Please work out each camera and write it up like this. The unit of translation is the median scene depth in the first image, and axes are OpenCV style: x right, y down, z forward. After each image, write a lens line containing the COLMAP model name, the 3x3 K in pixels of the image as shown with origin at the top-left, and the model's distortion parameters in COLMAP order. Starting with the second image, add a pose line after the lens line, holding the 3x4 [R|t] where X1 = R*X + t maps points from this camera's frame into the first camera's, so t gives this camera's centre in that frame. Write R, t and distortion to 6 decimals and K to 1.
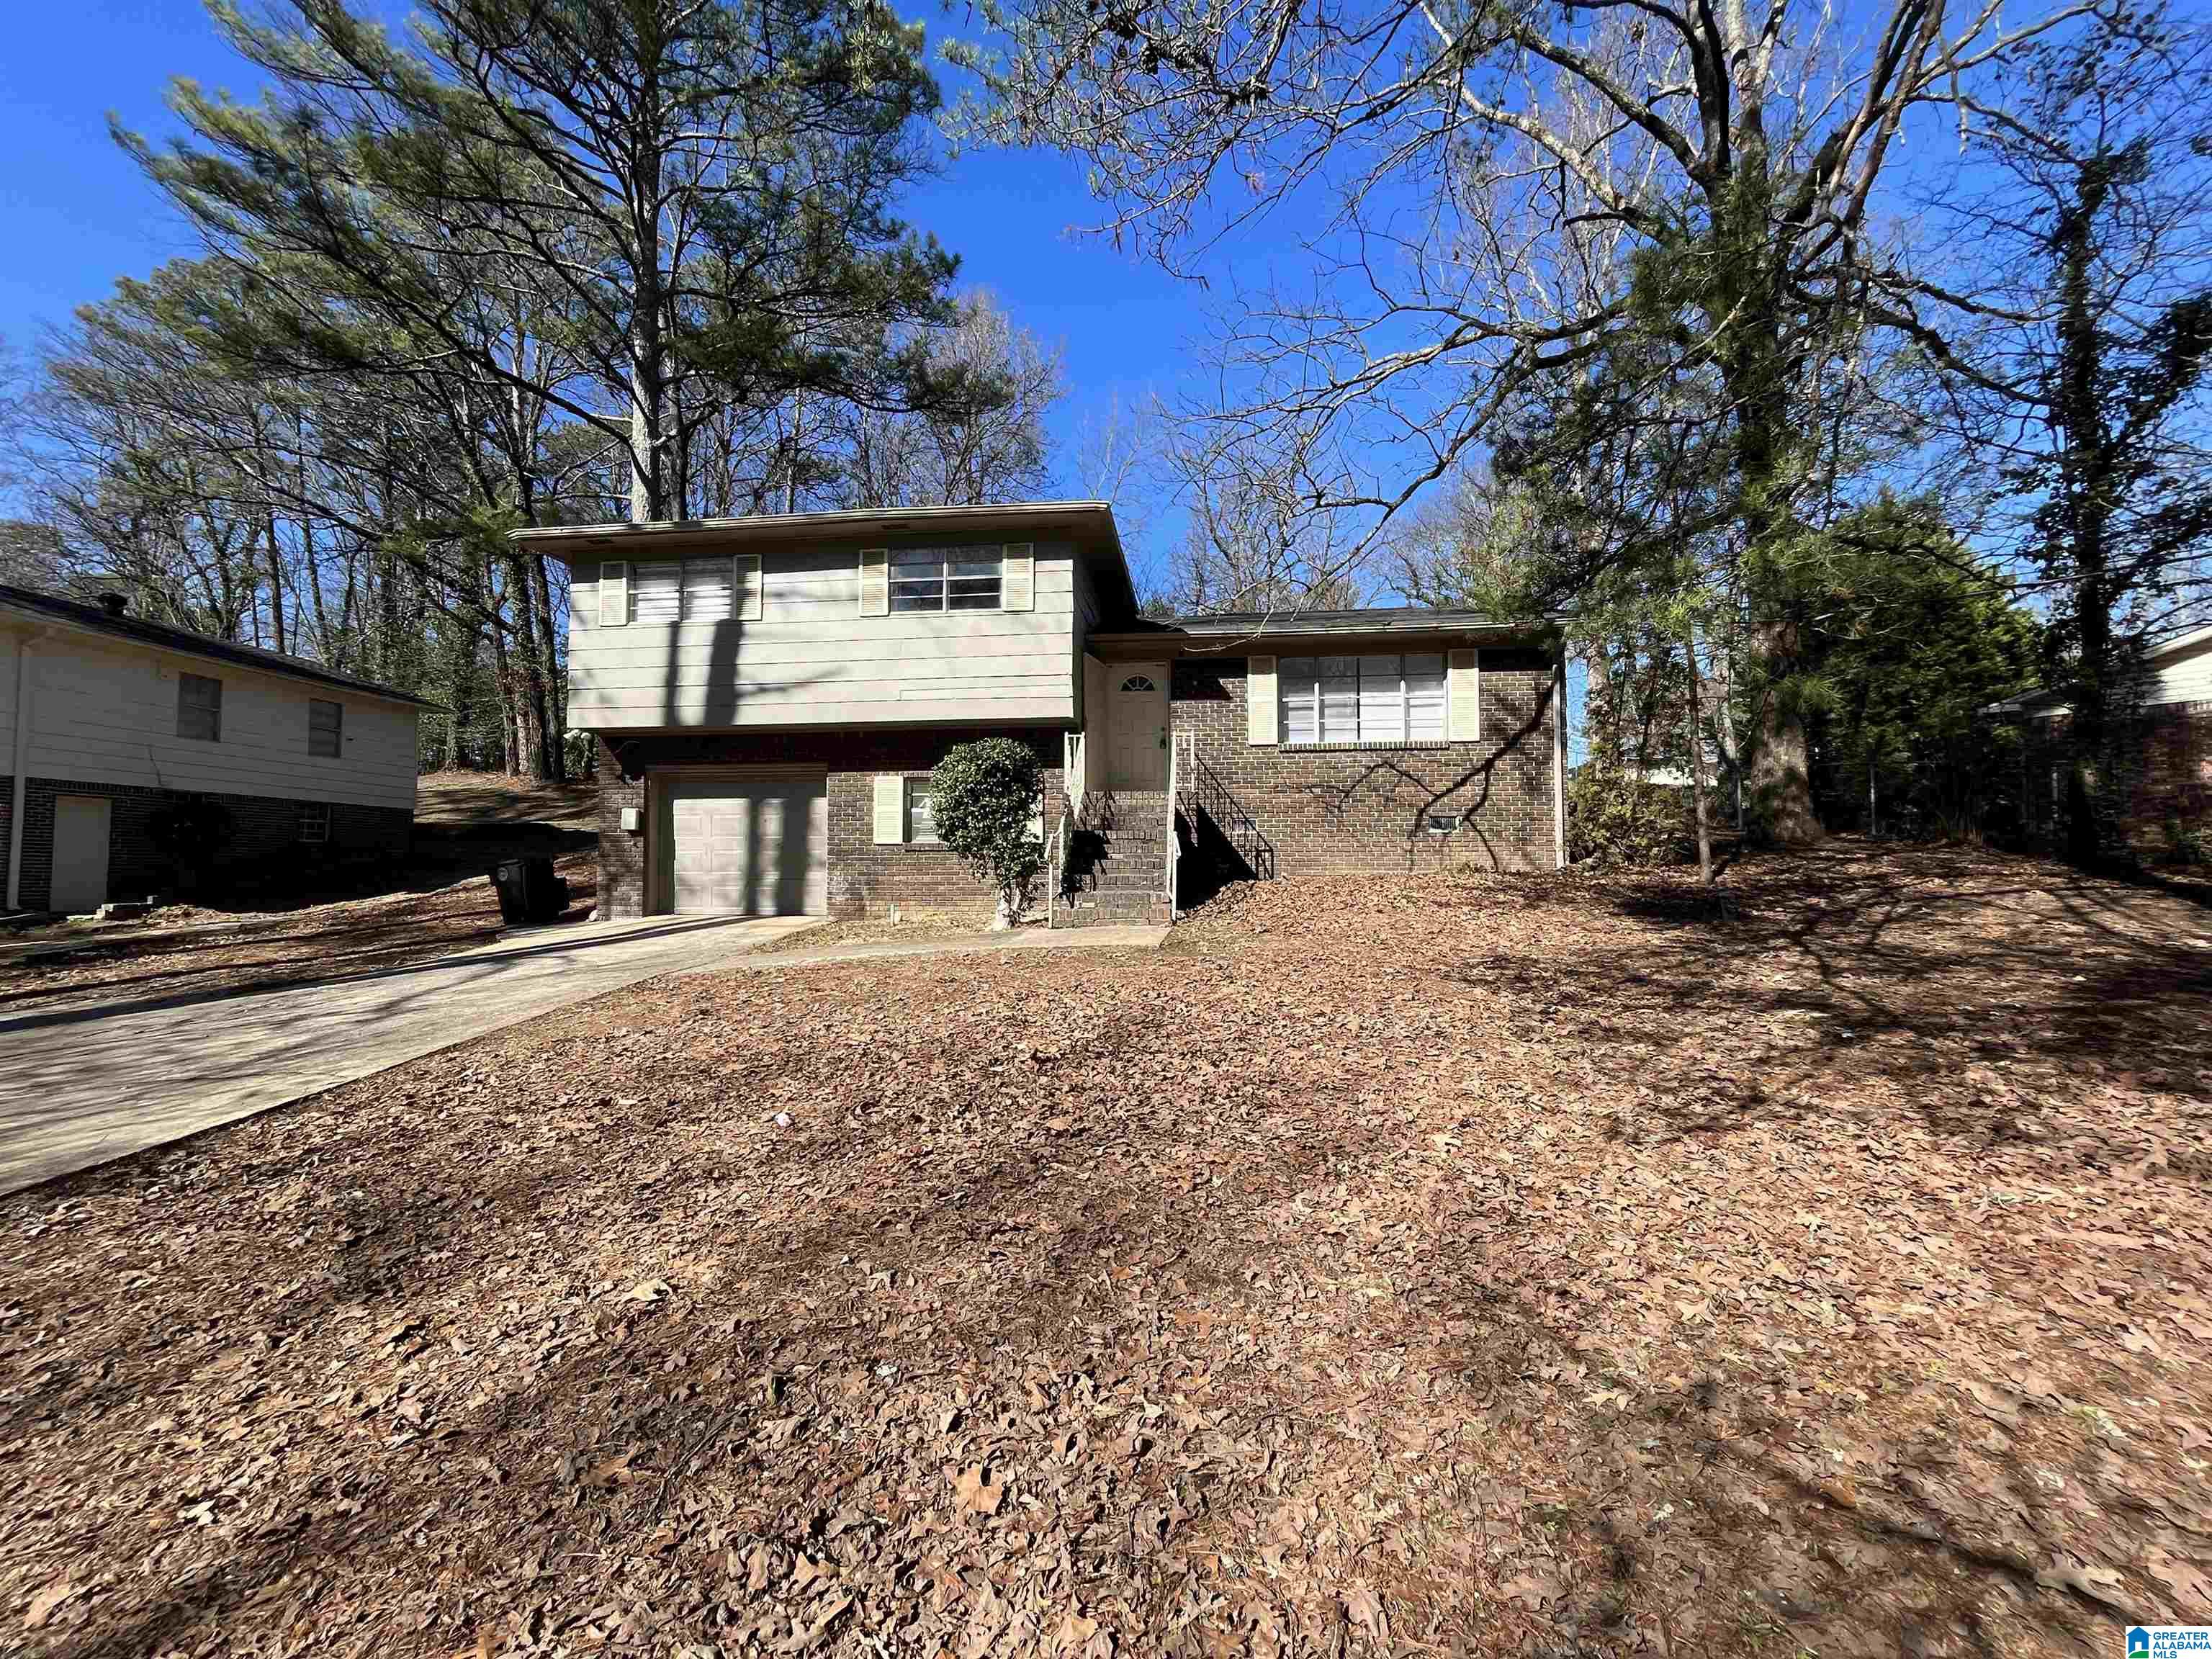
lens RADIAL K [[885.3, 0, 1095.3], [0, 885.3, 826.7], [0, 0, 1]] dist [-0.010582, -0.000037]
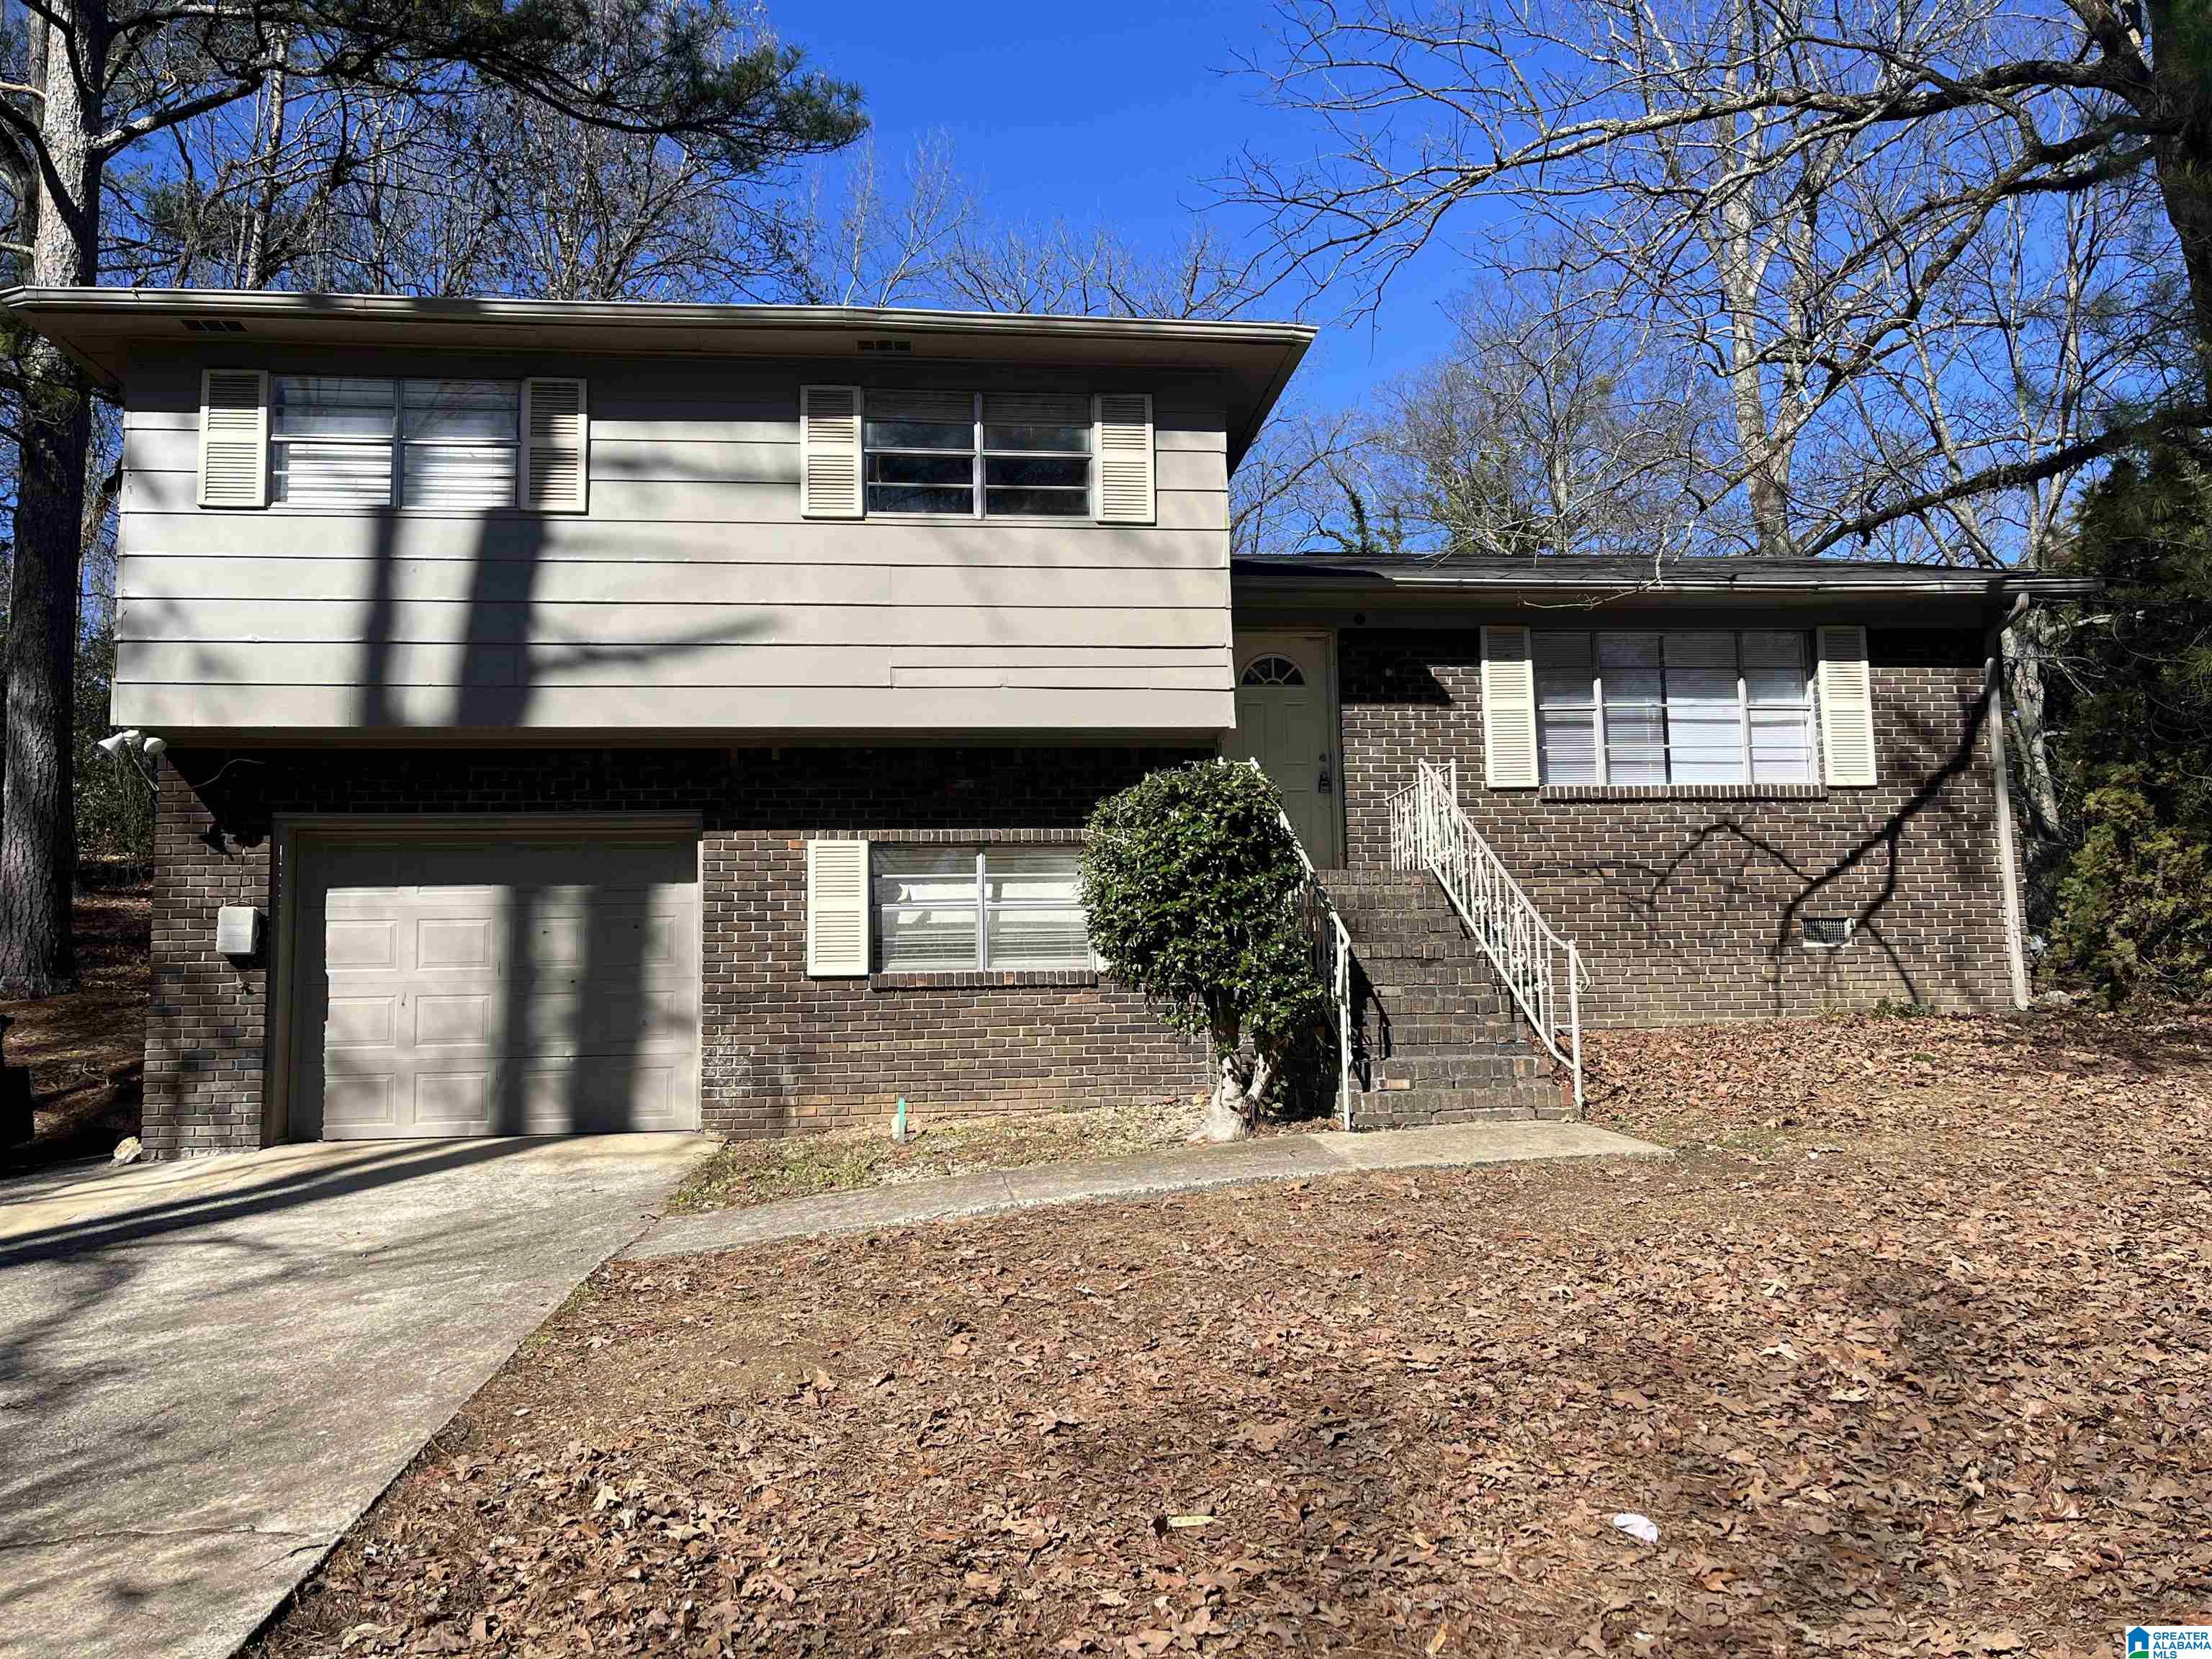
lens RADIAL K [[1666.5, 0, 1111.4], [0, 1666.5, 826.5], [0, 0, 1]] dist [0.025507, -0.022477]
pose [[0.973797, 0.009728, 0.227212, -0.295758], [0.008618, 0.996789, -0.079611, 0.010857], [-0.227257, 0.079483, 0.970586, 0.062159]]
